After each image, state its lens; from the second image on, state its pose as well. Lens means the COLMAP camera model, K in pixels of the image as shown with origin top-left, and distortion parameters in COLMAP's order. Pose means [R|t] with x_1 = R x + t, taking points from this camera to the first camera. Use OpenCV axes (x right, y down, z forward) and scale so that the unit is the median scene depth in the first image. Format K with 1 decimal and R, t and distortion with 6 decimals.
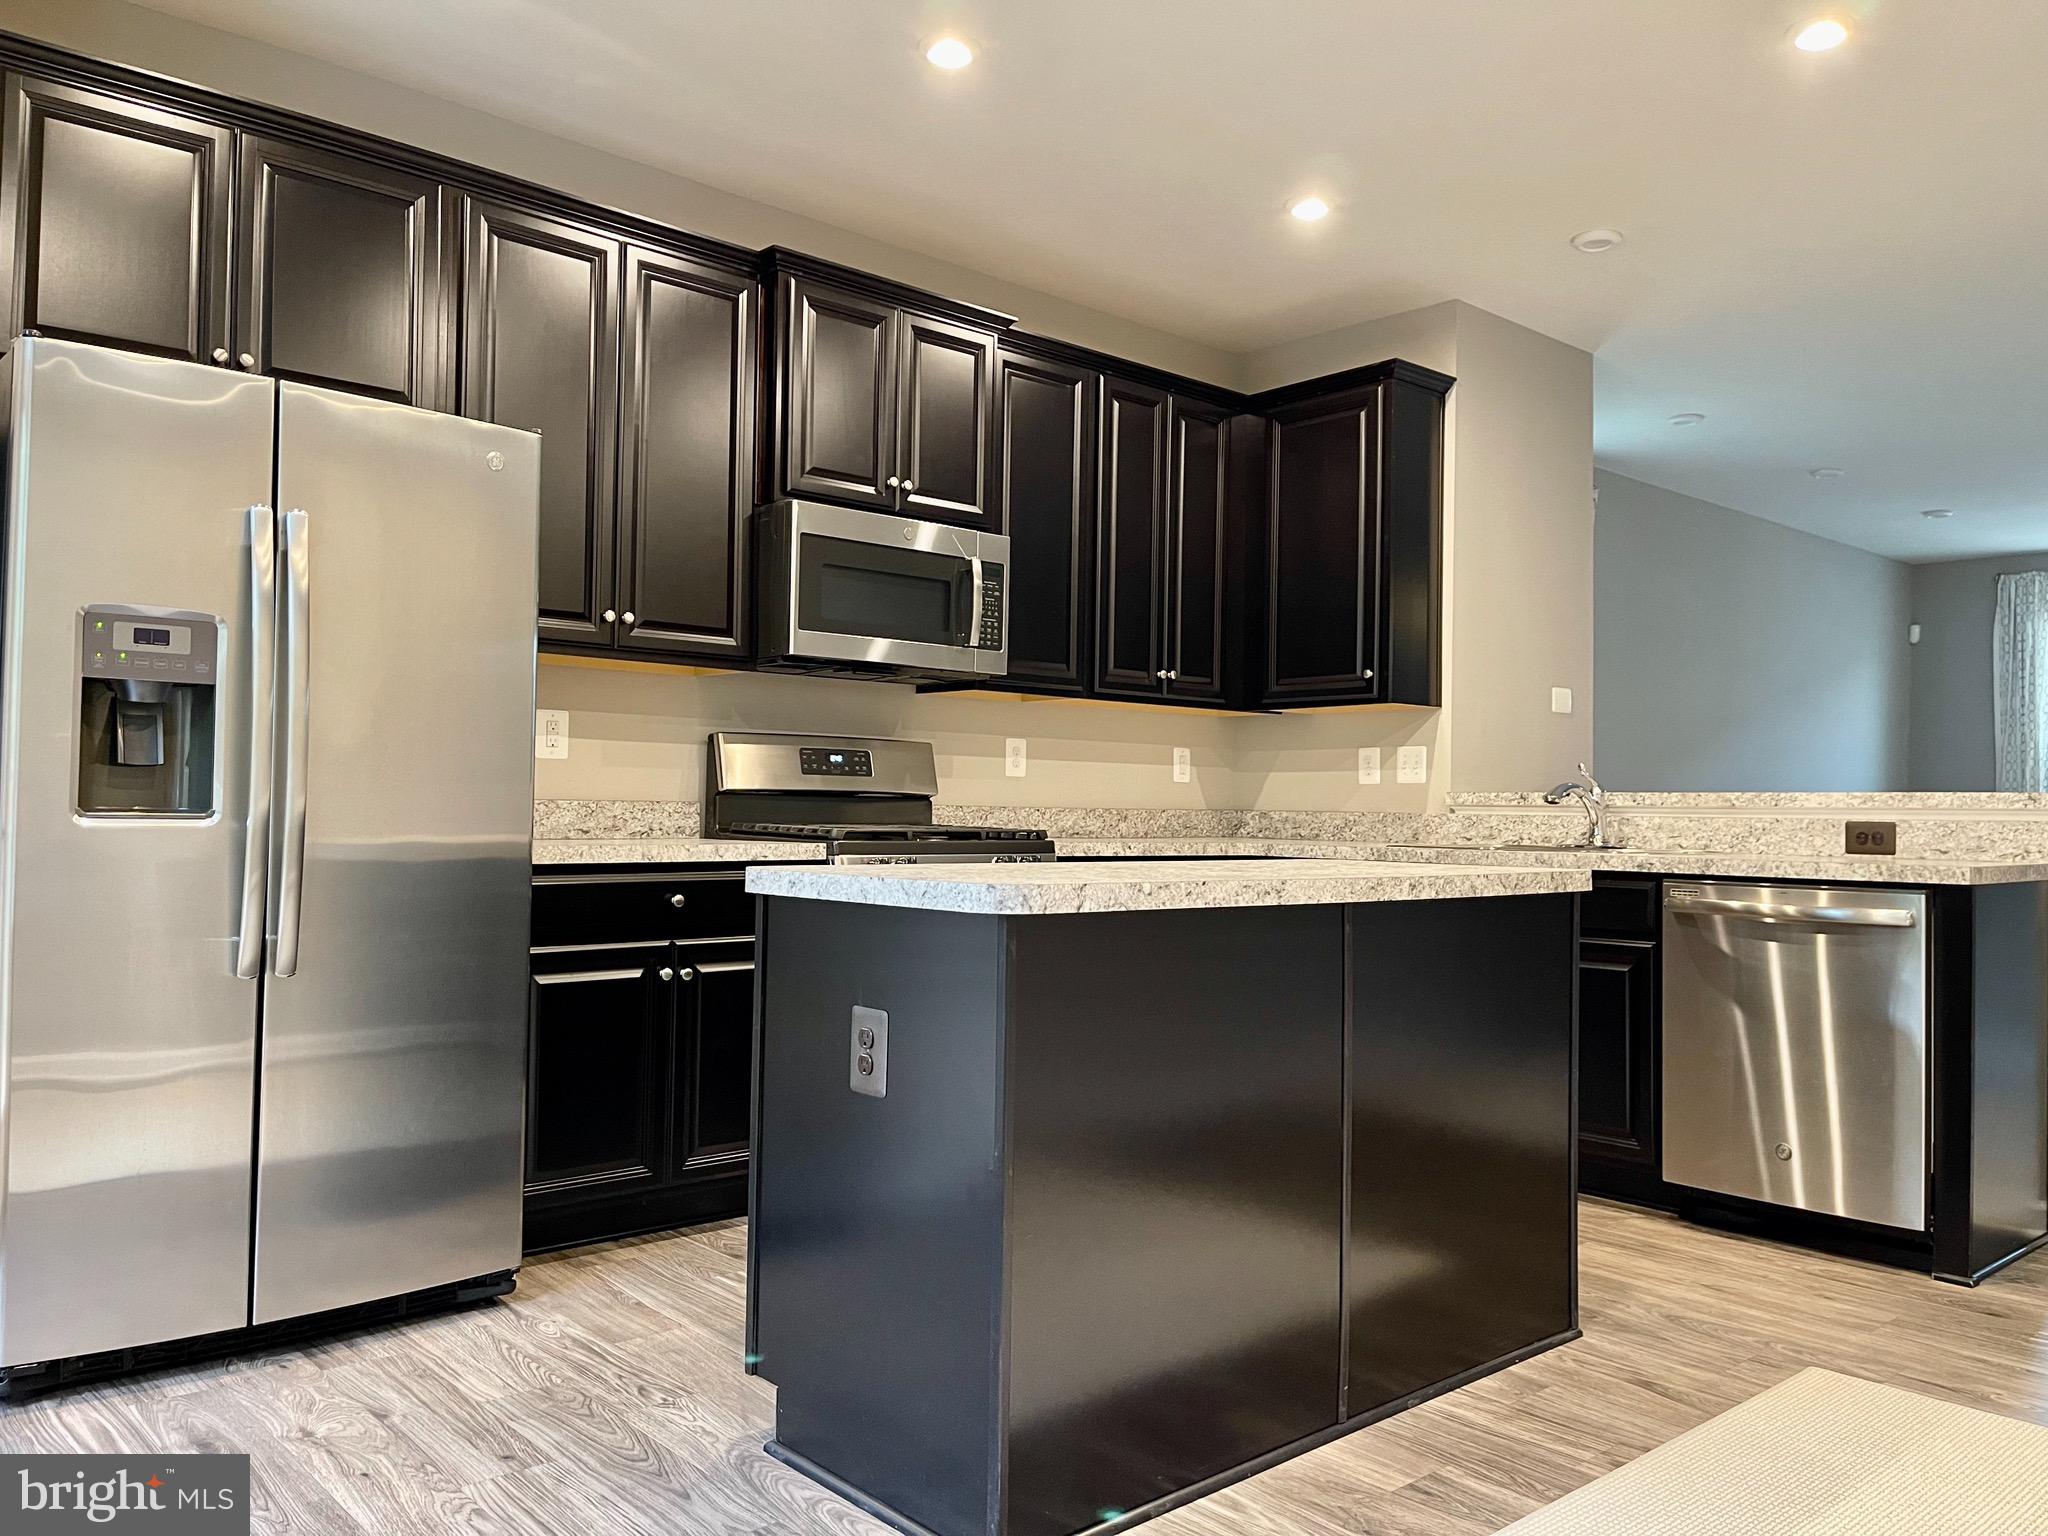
lens RADIAL K [[1546.0, 0, 1026.4], [0, 1546.0, 768.3], [0, 0, 1]] dist [0.004106, -0.002218]
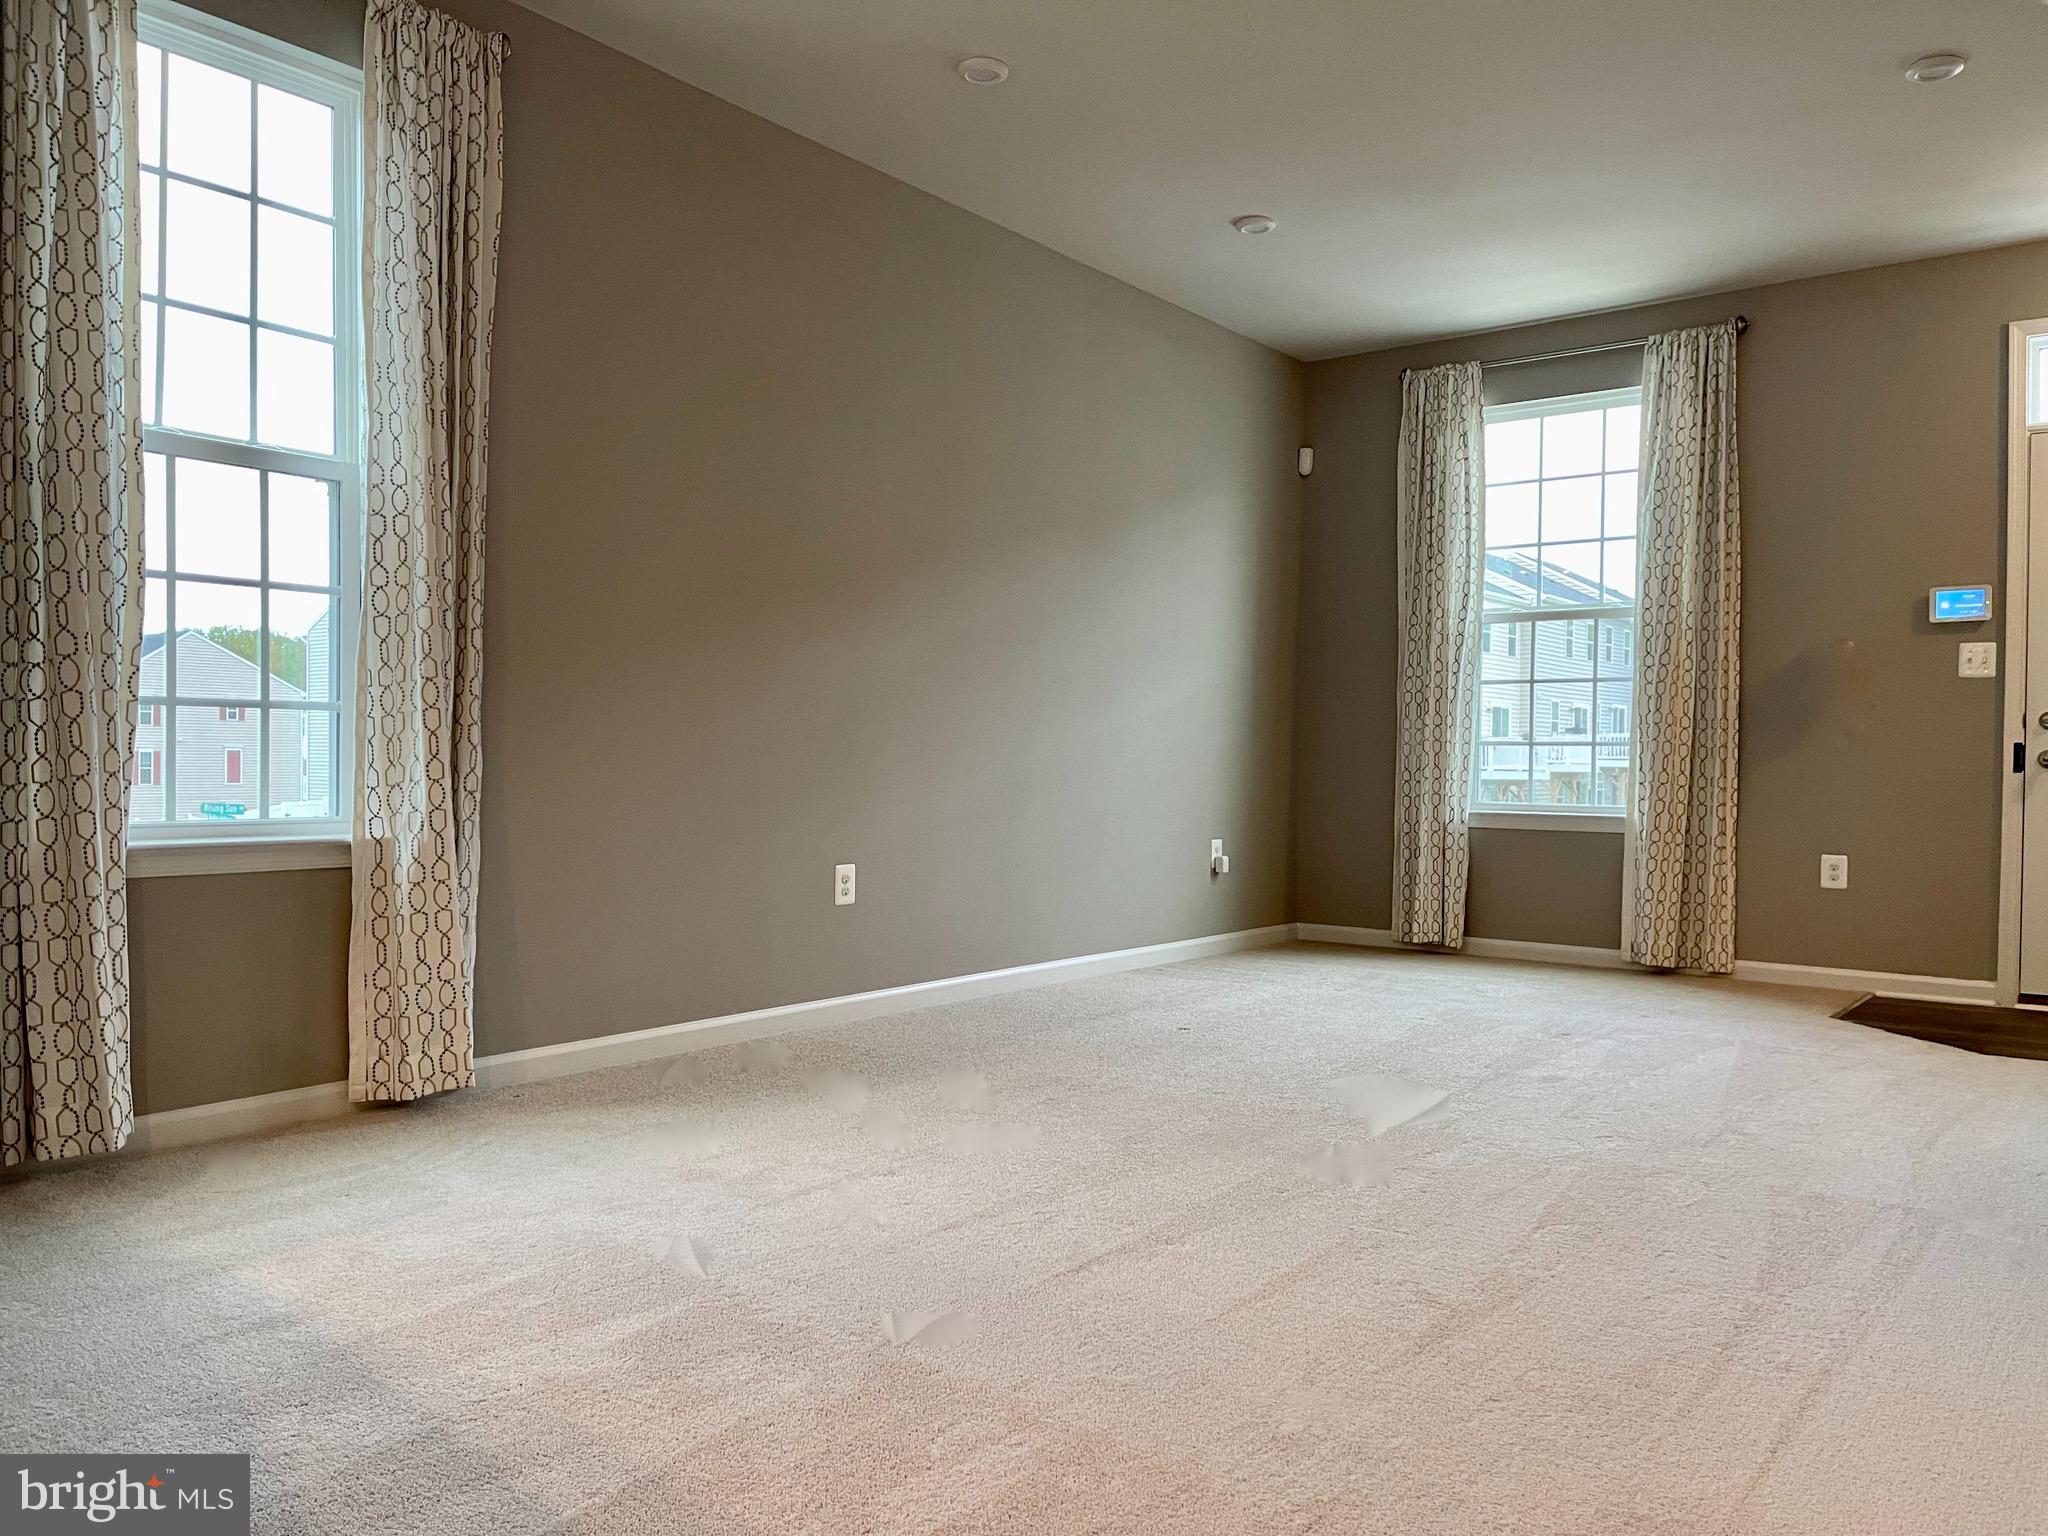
lens RADIAL K [[1546.0, 0, 1020.8], [0, 1546.0, 772.8], [0, 0, 1]] dist [0.004106, -0.002218]
pose [[0.981024, -0.014857, 0.193319, 0.325843], [0.007759, 0.999269, 0.037421, 0.028420], [-0.193733, -0.035211, 0.980422, 0.349883]]
